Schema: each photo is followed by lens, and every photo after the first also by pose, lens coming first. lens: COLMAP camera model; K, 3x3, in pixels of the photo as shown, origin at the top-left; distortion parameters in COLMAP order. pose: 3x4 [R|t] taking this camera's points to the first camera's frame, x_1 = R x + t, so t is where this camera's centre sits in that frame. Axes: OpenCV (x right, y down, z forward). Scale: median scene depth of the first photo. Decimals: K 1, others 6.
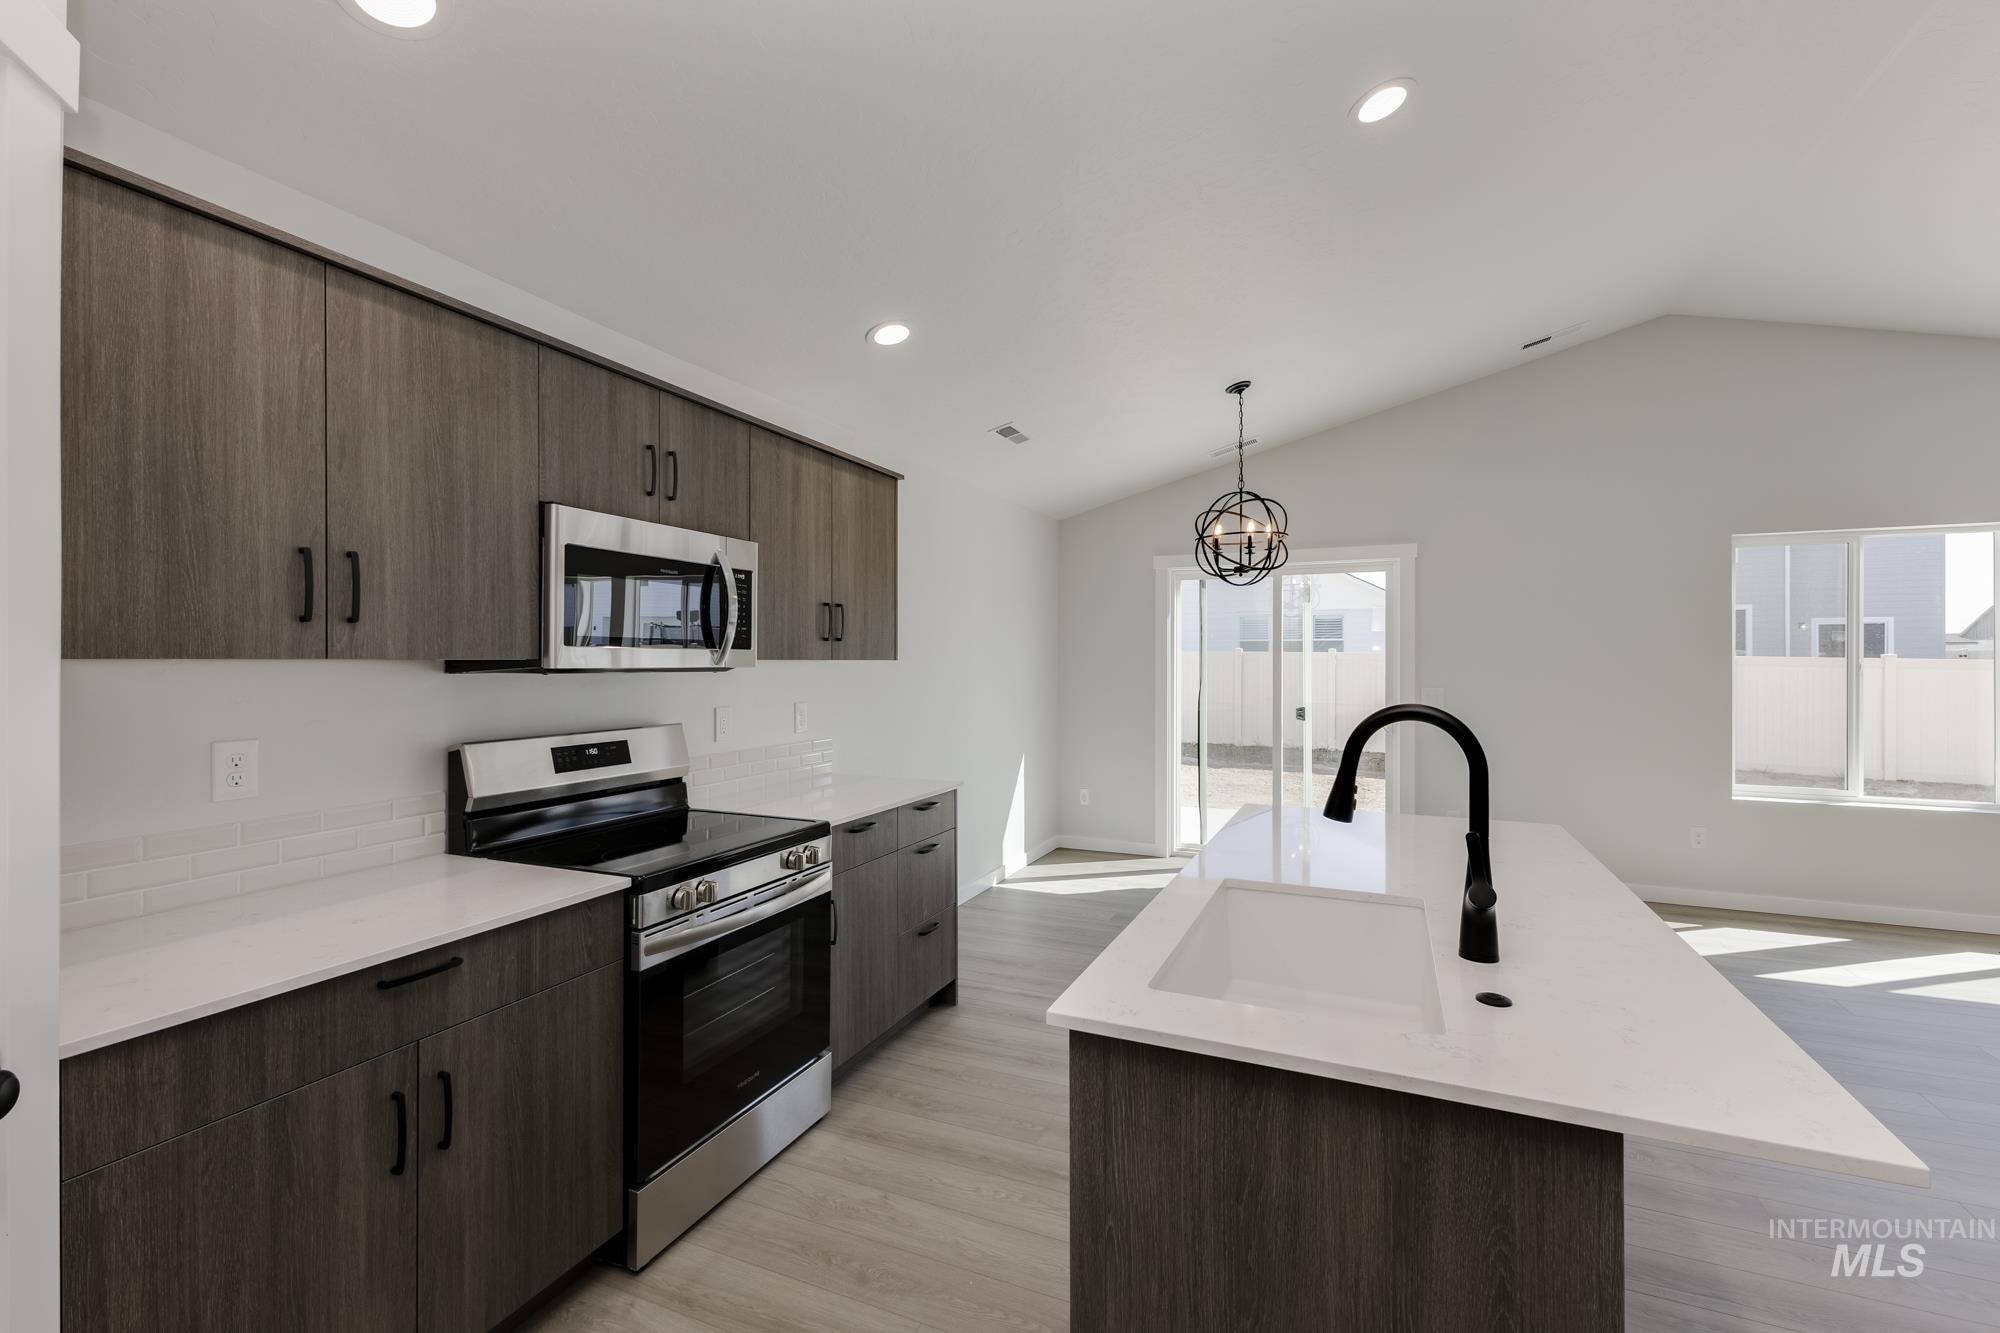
lens RADIAL K [[866.6, 0, 1002.6], [0, 866.6, 662.7], [0, 0, 1]] dist [0.008258, -0.000160]
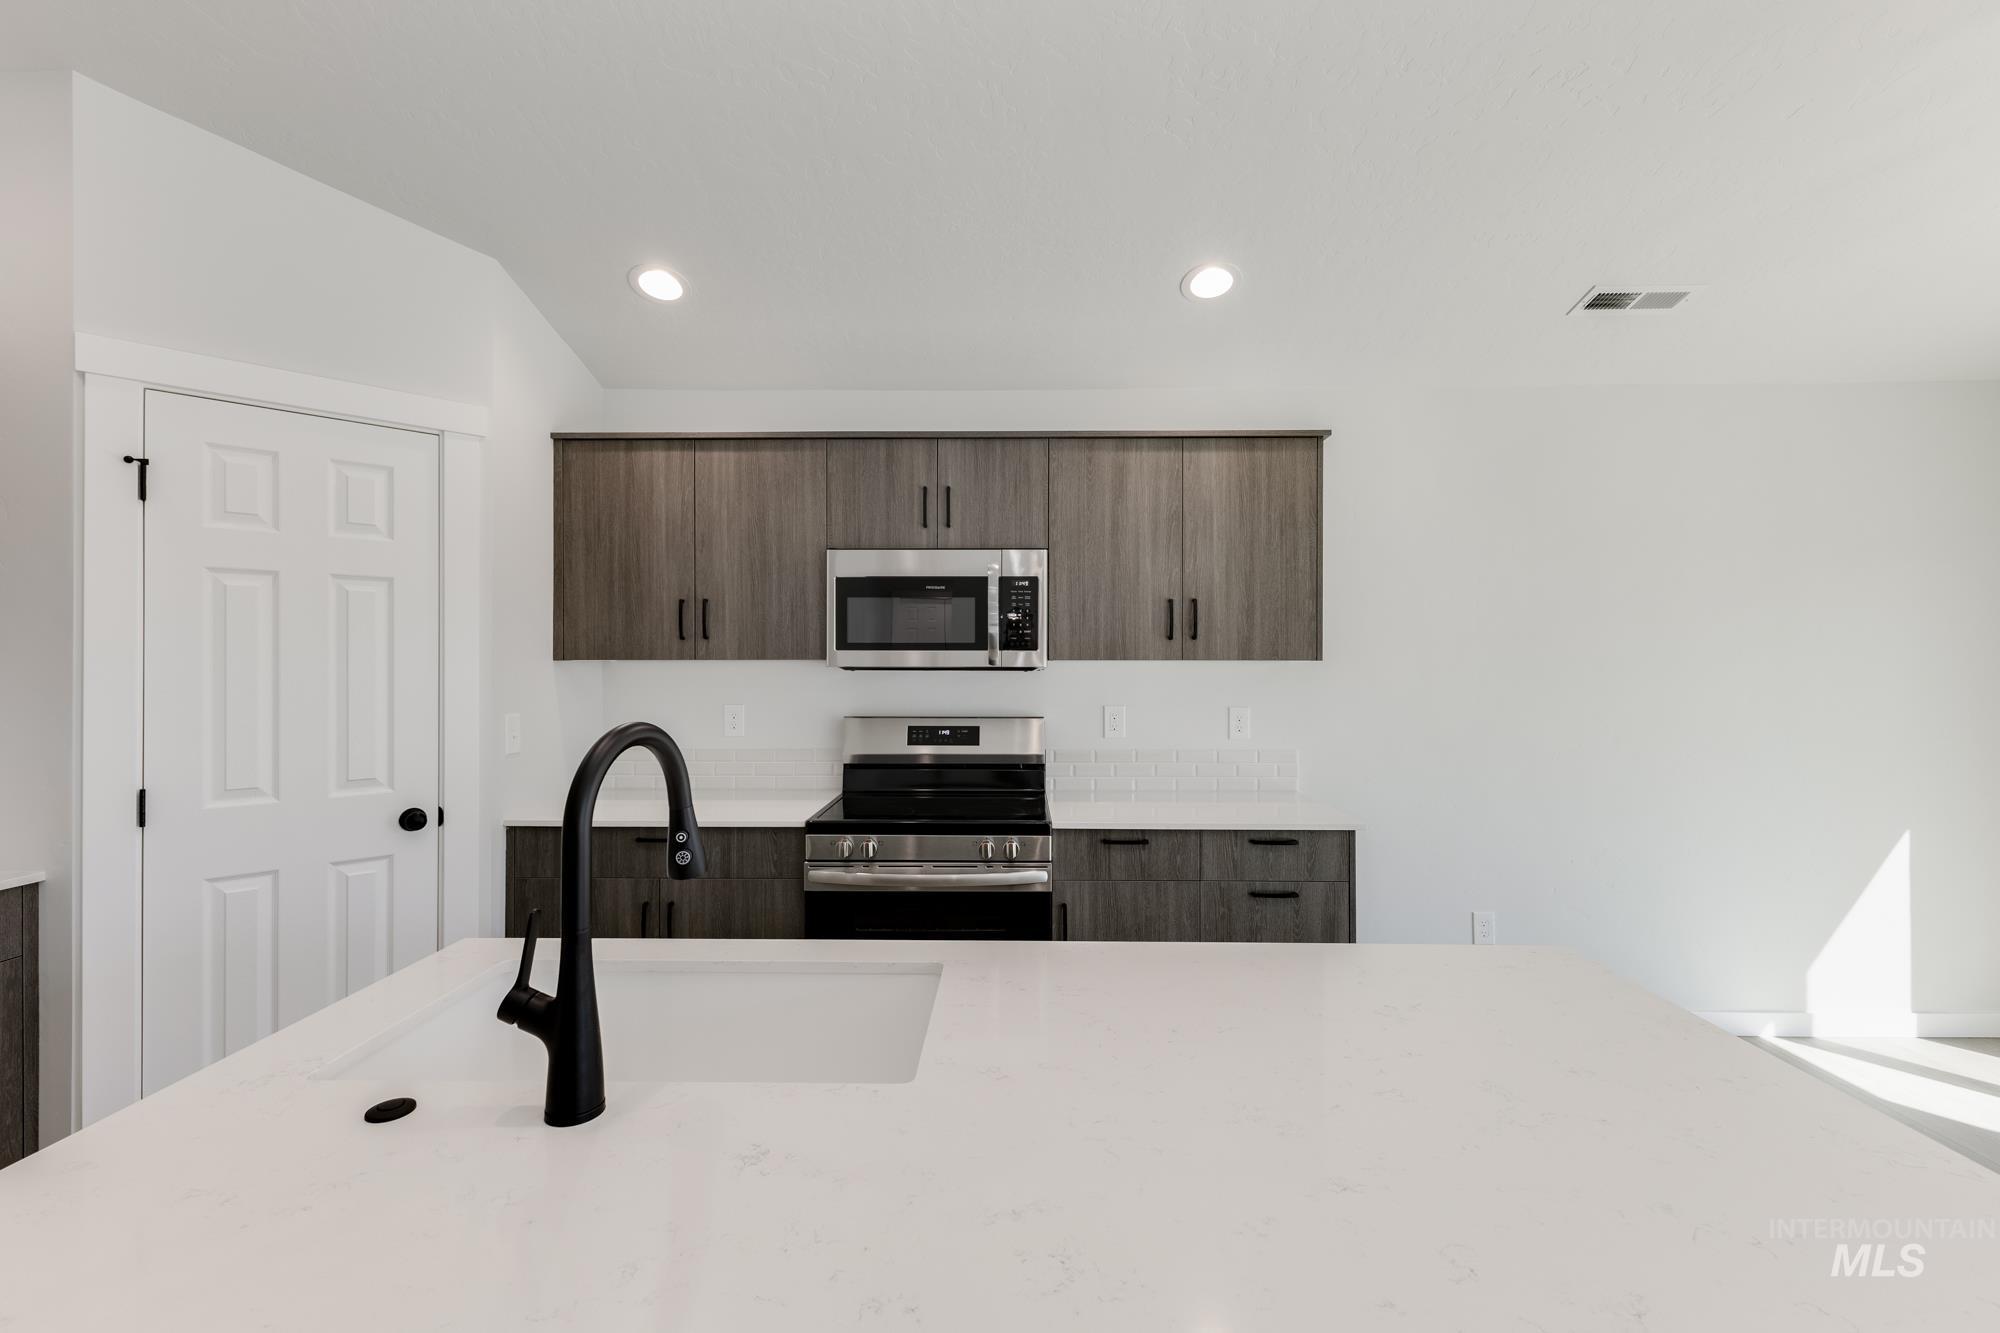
lens RADIAL K [[866.6, 0, 1002.6], [0, 866.6, 662.7], [0, 0, 1]] dist [0.008258, -0.000160]
pose [[0.379534, 0.002078, -0.925175, 0.601683], [-0.002751, 0.999996, 0.001117, -0.001226], [0.925174, 0.002121, 0.379538, 0.488363]]
